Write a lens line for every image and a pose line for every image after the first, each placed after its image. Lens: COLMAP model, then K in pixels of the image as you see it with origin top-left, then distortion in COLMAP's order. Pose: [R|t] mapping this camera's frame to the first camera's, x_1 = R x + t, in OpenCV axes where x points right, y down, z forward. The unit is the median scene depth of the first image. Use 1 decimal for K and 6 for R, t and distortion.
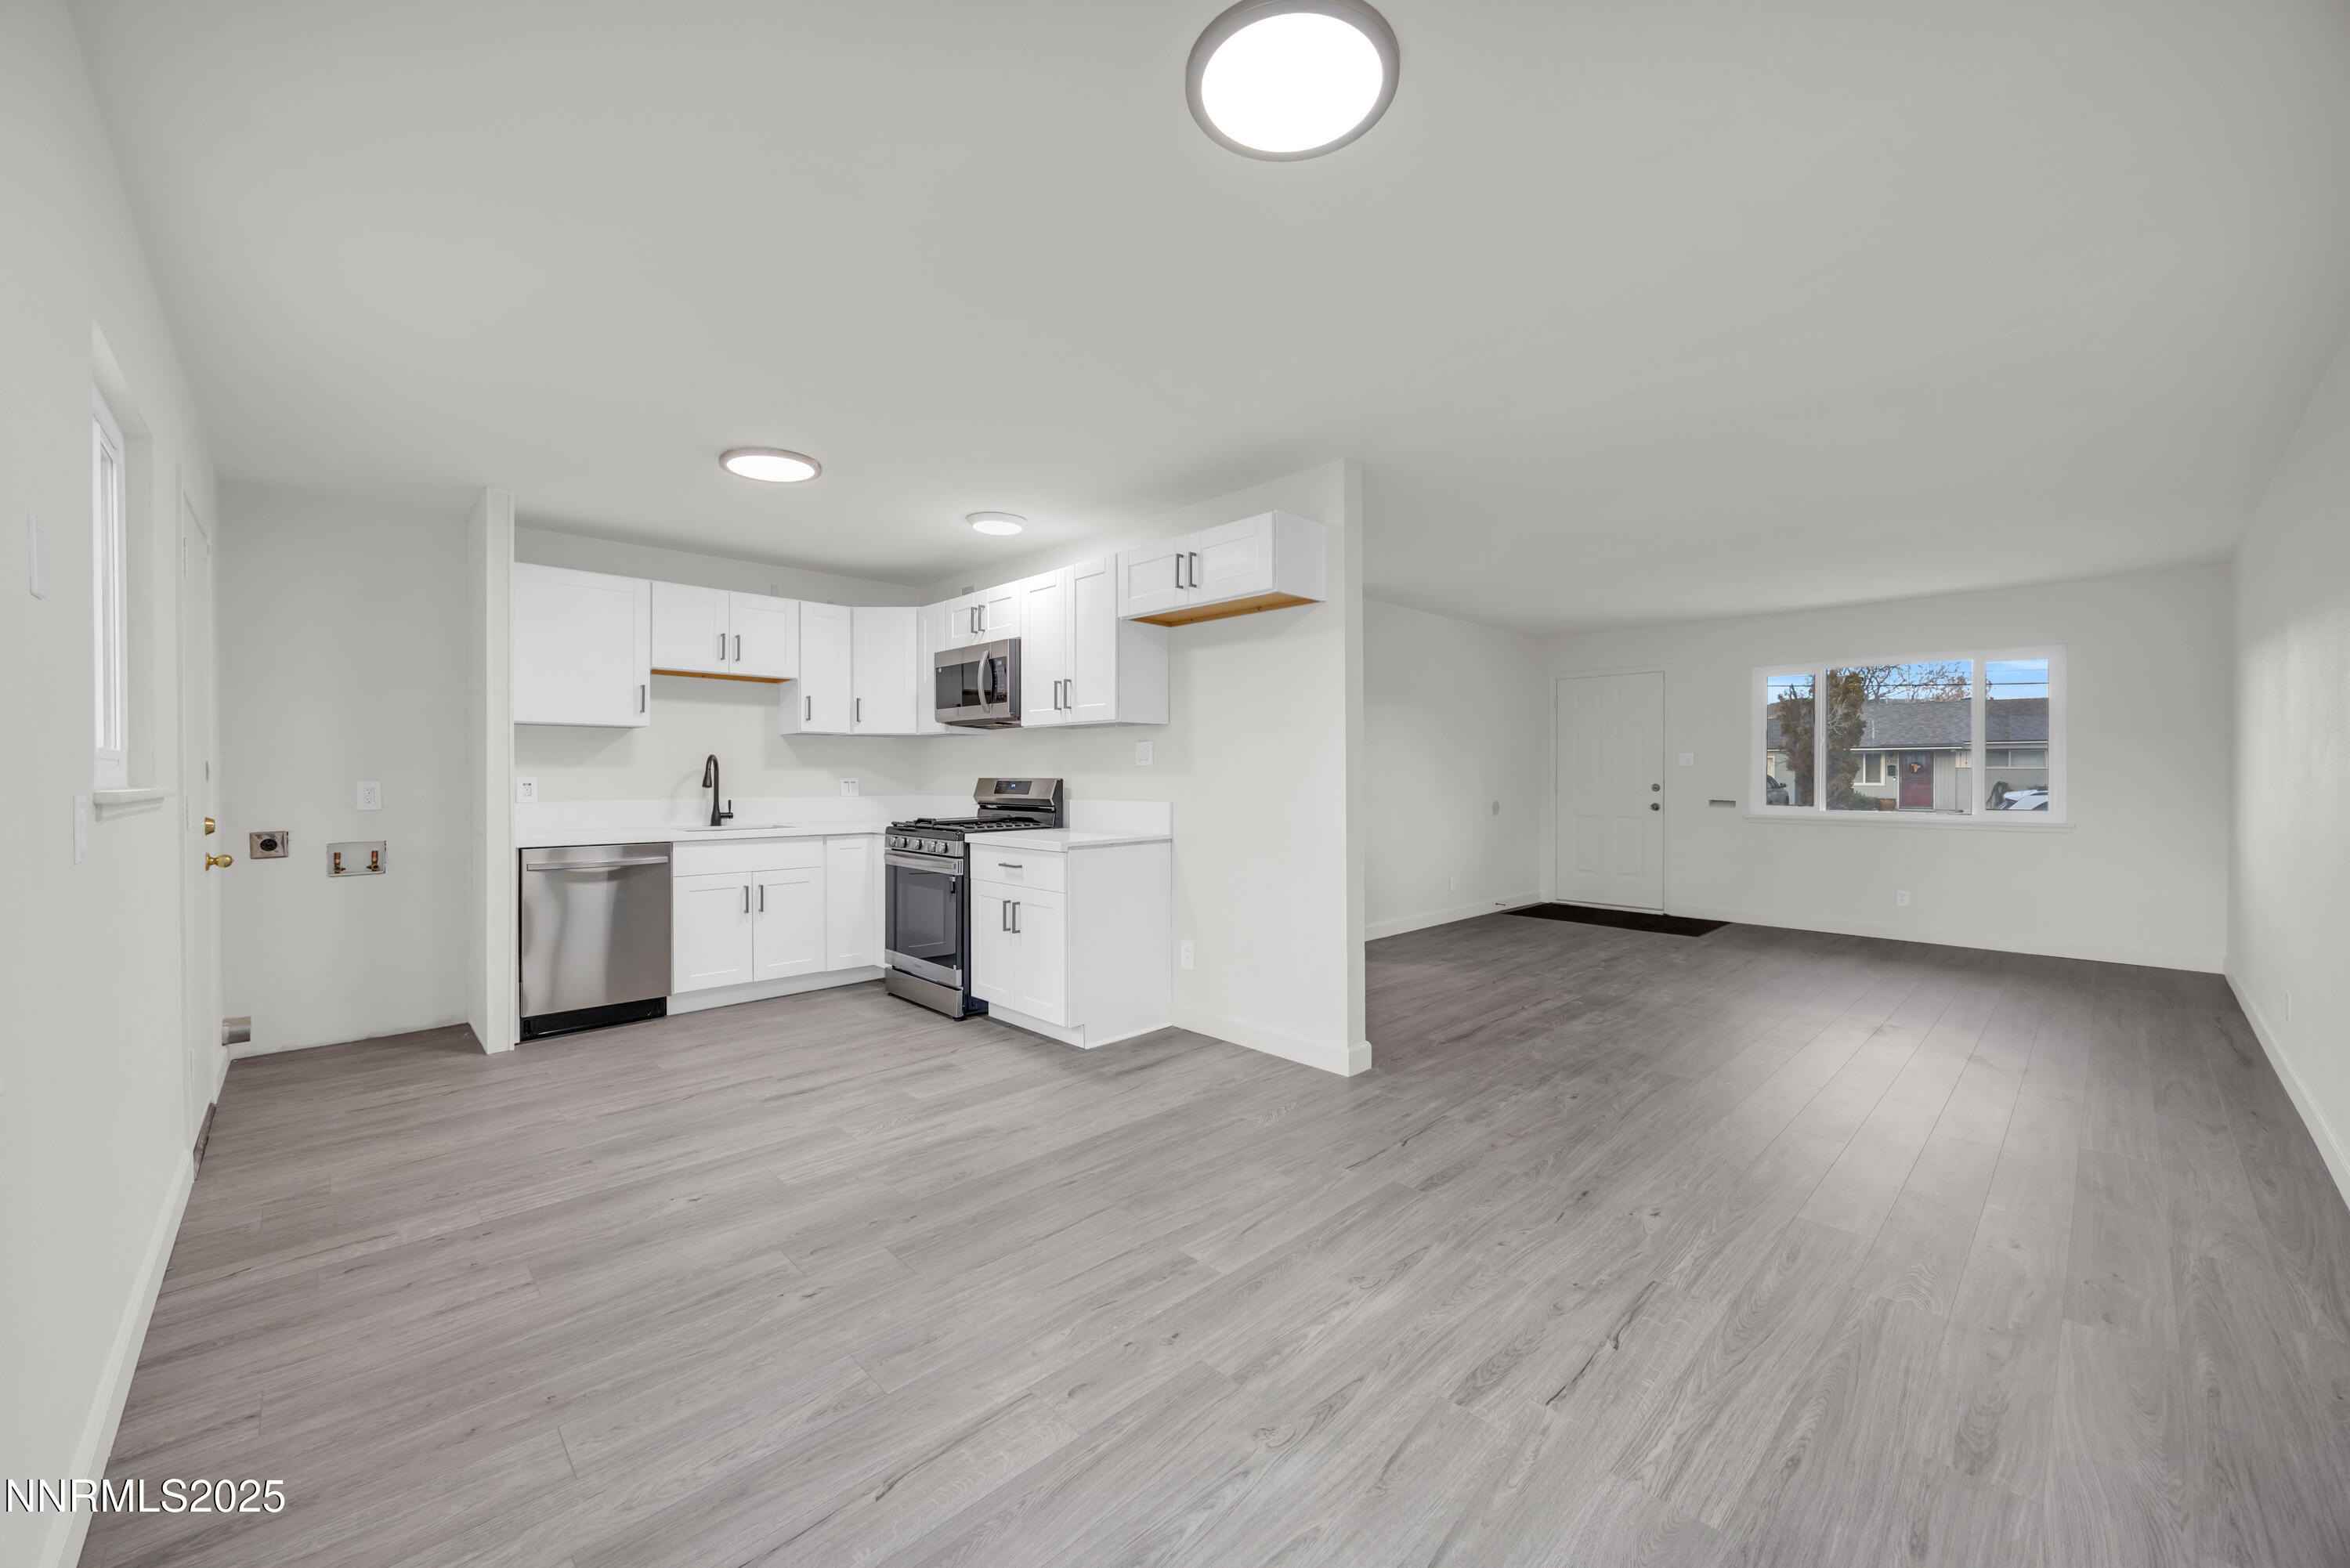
lens RADIAL K [[891.4, 0, 1161.7], [0, 891.4, 792.6], [0, 0, 1]] dist [0.012284, -0.000089]
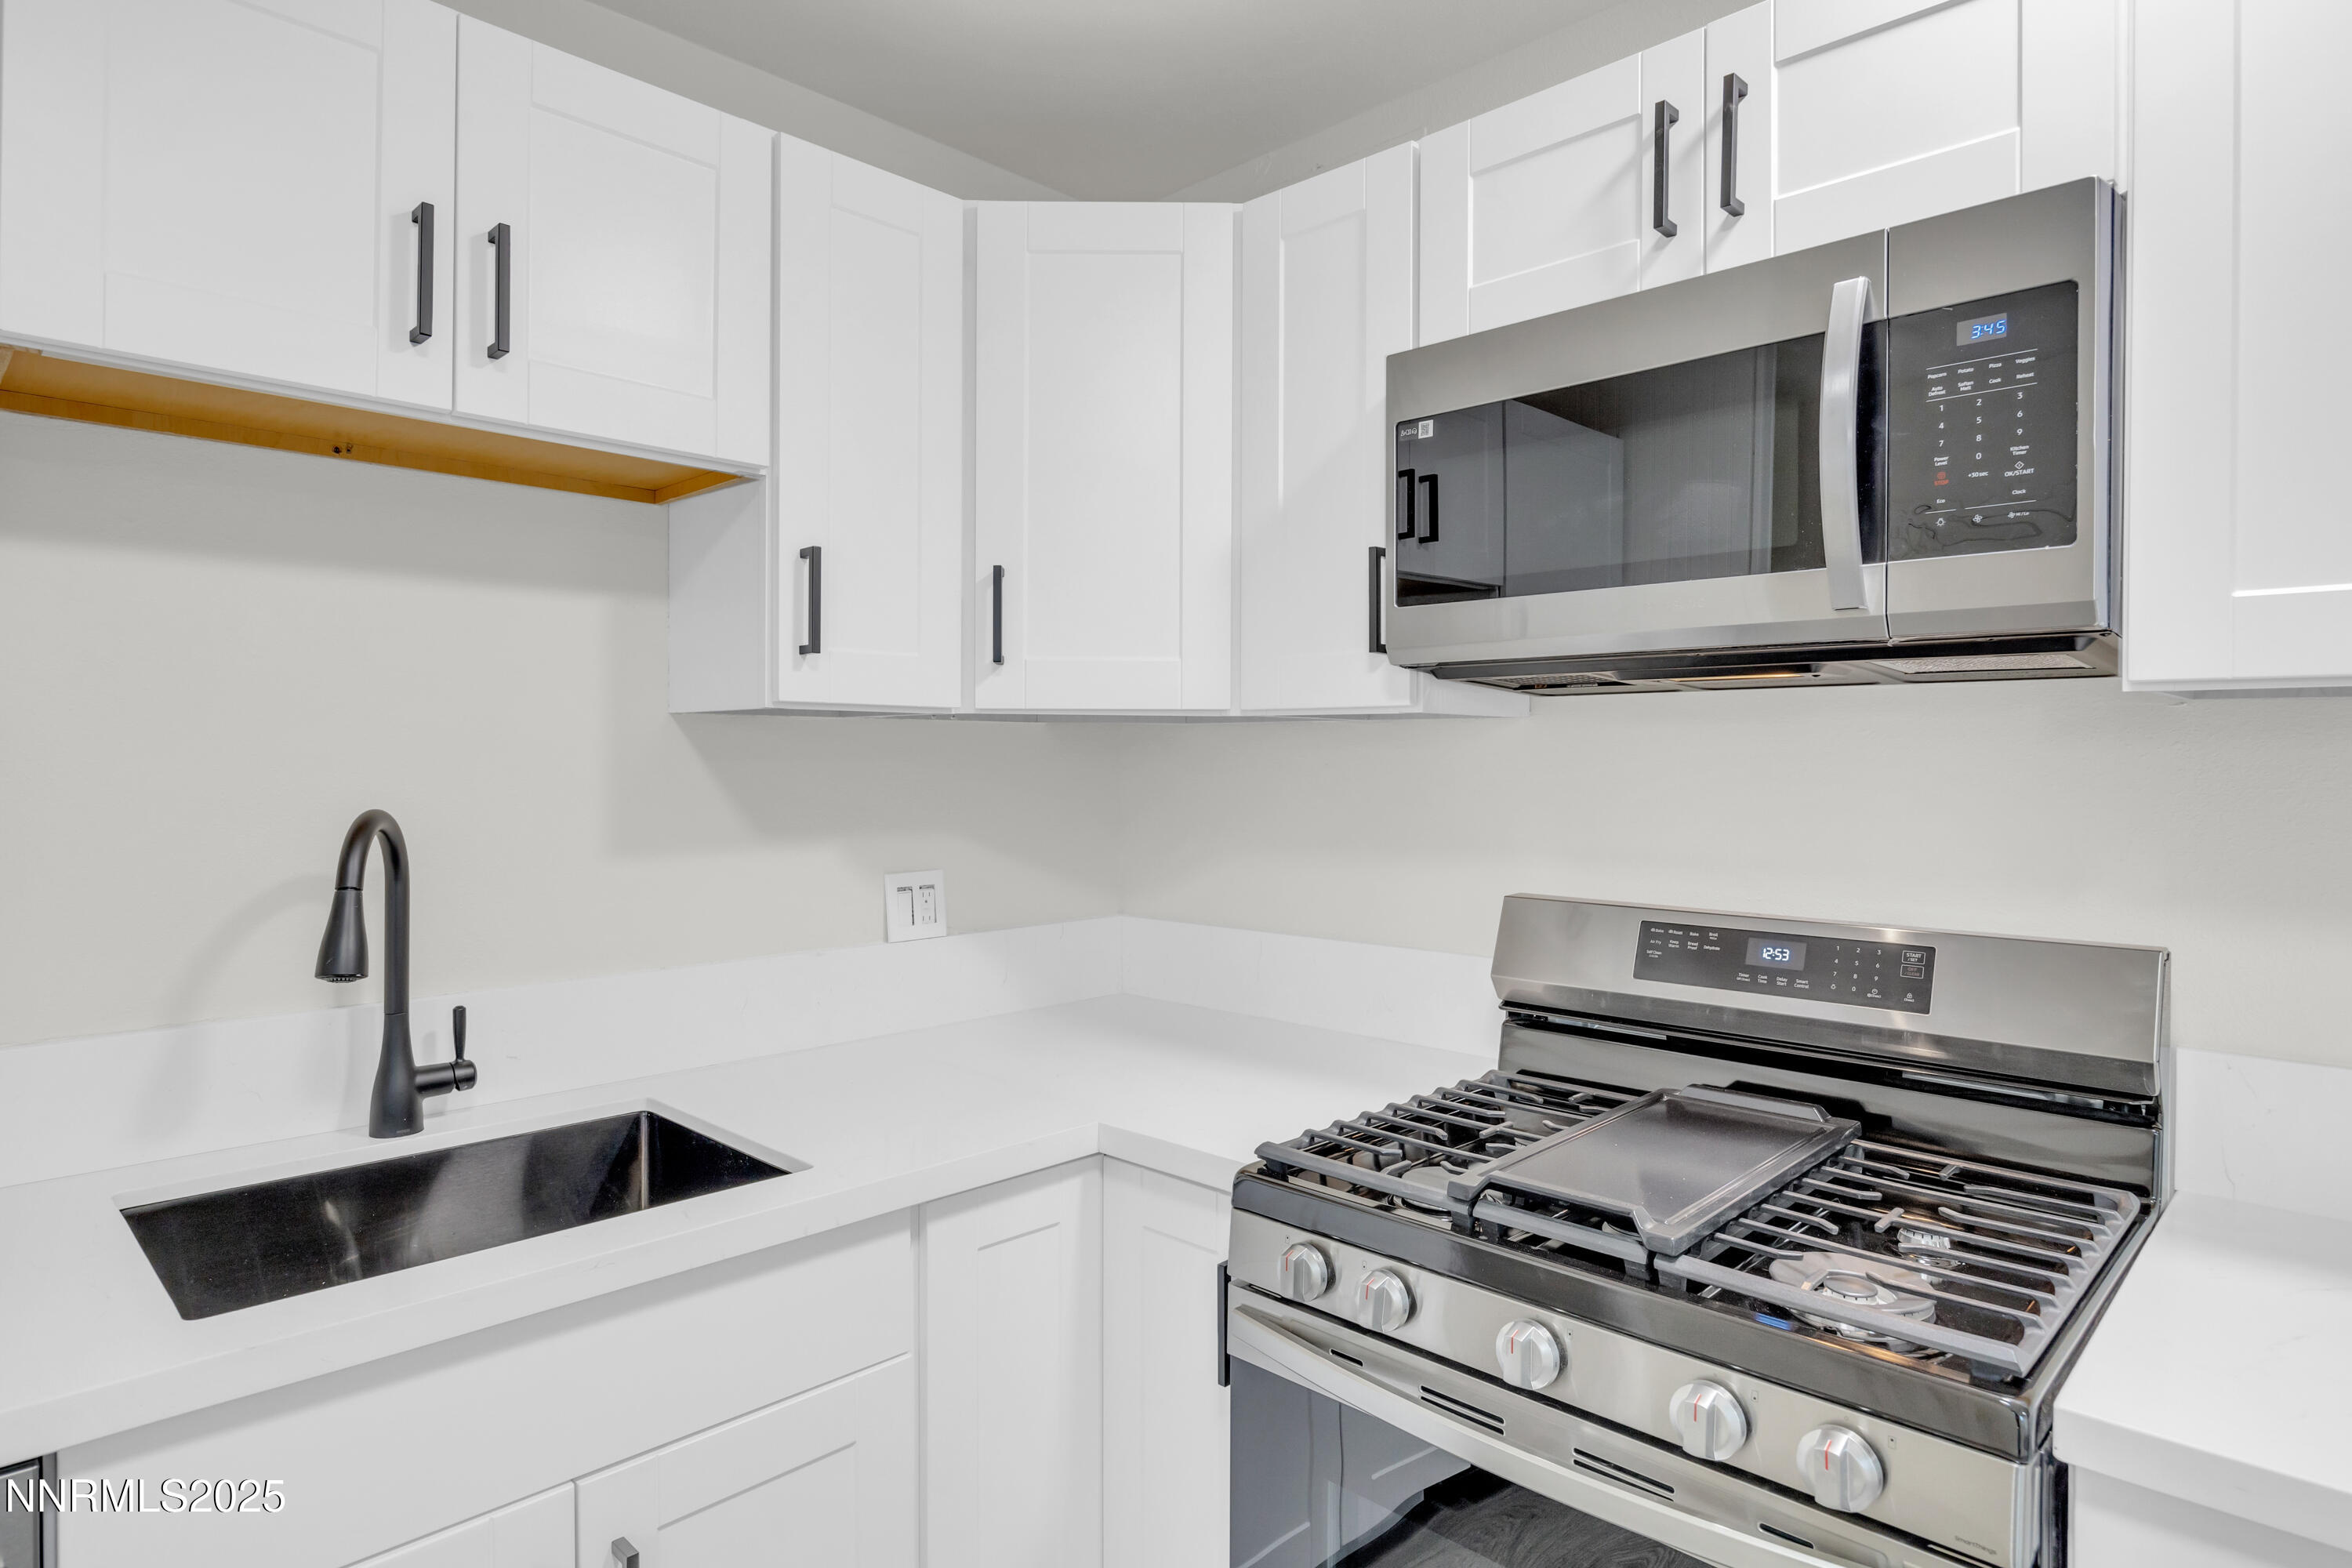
lens RADIAL K [[1283.9, 0, 1181.3], [0, 1283.9, 771.9], [0, 0, 1]] dist [-0.003126, -0.000323]
pose [[0.999000, 0.000591, 0.044713, -0.380993], [-0.000315, 0.999981, -0.006170, -0.058864], [-0.044716, 0.006149, 0.998981, 0.806257]]
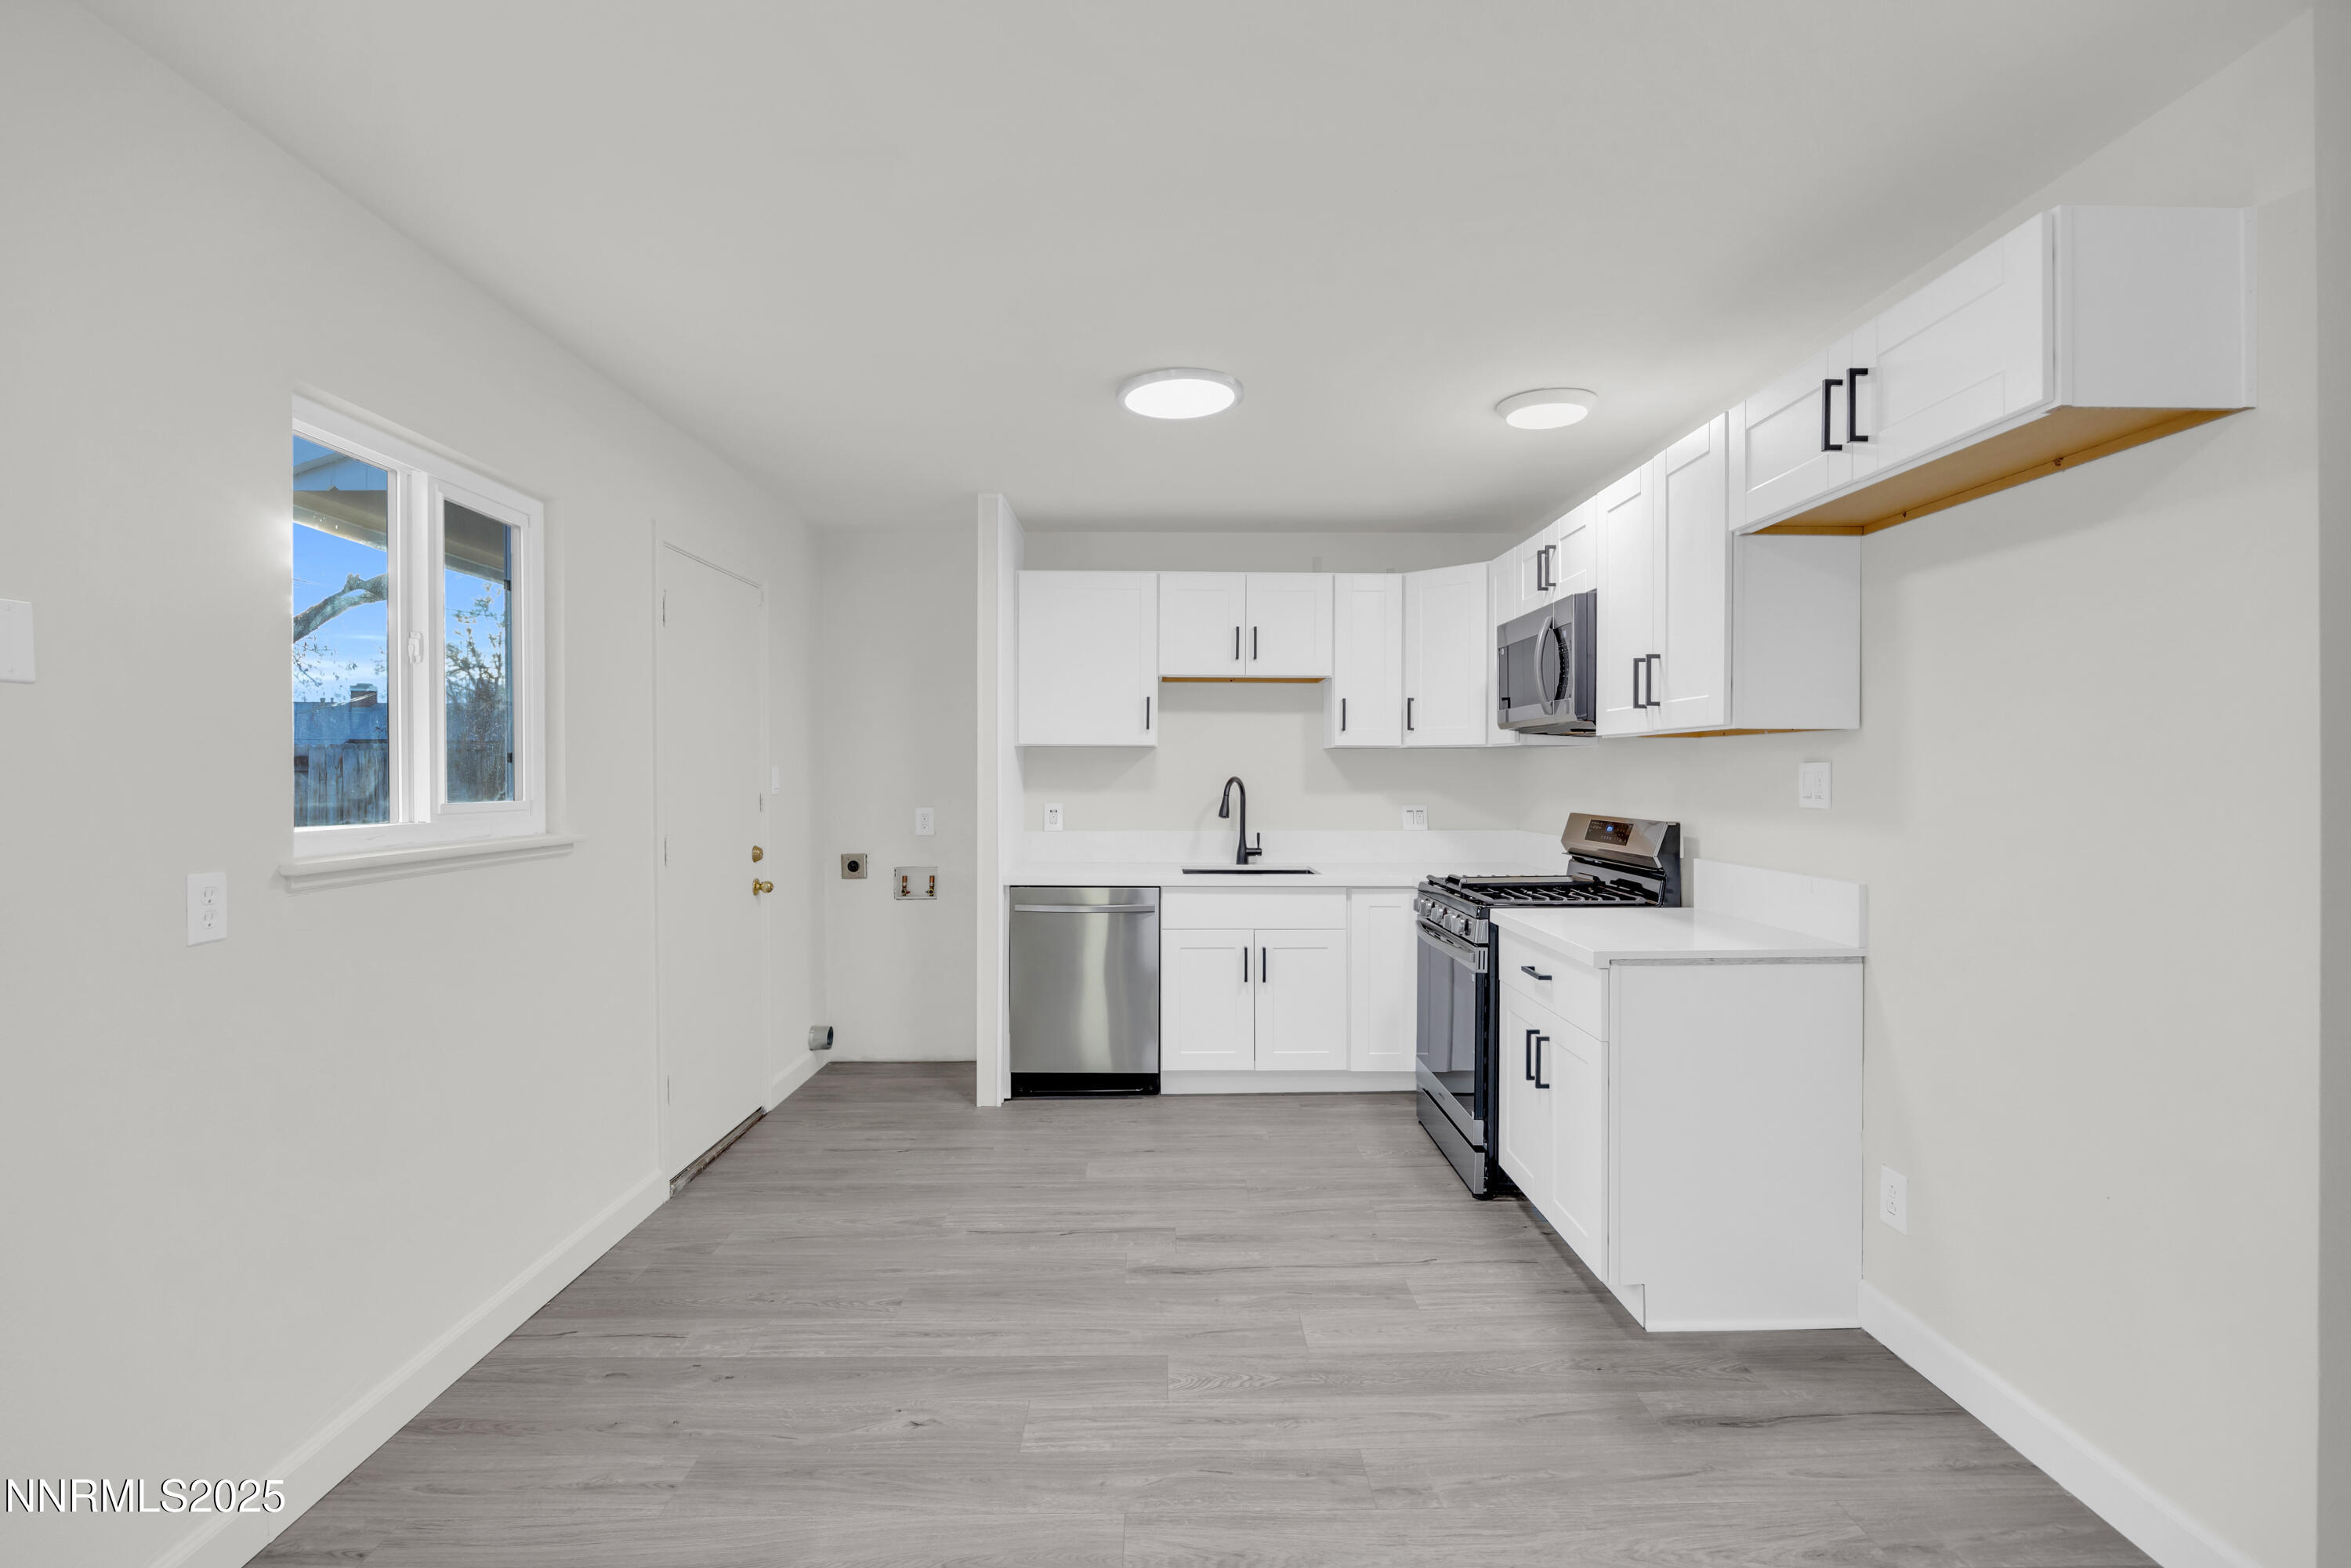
lens RADIAL K [[1055.4, 0, 1187.6], [0, 1055.4, 783.0], [0, 0, 1]] dist [-0.000663, -0.000168]
pose [[0.744891, 0.008448, -0.667133, 0.122432], [-0.015725, 0.999864, -0.004896, -0.036840], [0.667001, 0.014138, 0.744922, 0.301968]]
